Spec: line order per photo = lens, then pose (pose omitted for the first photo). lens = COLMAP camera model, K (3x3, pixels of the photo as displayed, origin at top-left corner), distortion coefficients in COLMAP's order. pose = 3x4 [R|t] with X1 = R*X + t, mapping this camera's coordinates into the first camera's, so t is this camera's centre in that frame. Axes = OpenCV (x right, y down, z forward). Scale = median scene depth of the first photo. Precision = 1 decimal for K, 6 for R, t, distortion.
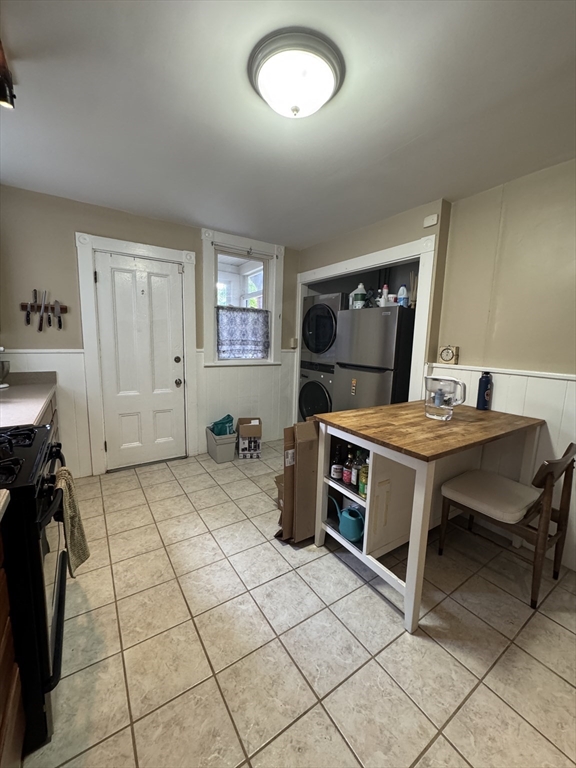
lens RADIAL K [[306.9, 0, 288.2], [0, 306.9, 381.5], [0, 0, 1]] dist [-0.008543, 0.000401]
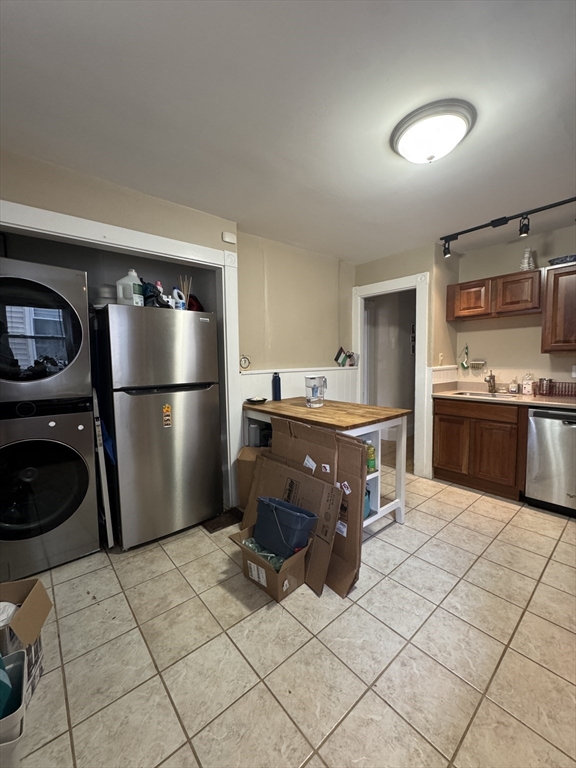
lens RADIAL K [[306.9, 0, 287.3], [0, 306.9, 382.2], [0, 0, 1]] dist [-0.008543, 0.000401]
pose [[-0.117801, -0.096616, 0.988326, -0.904012], [0.153188, 0.981575, 0.114215, -0.173822], [-0.981151, 0.164854, -0.100830, 1.373212]]
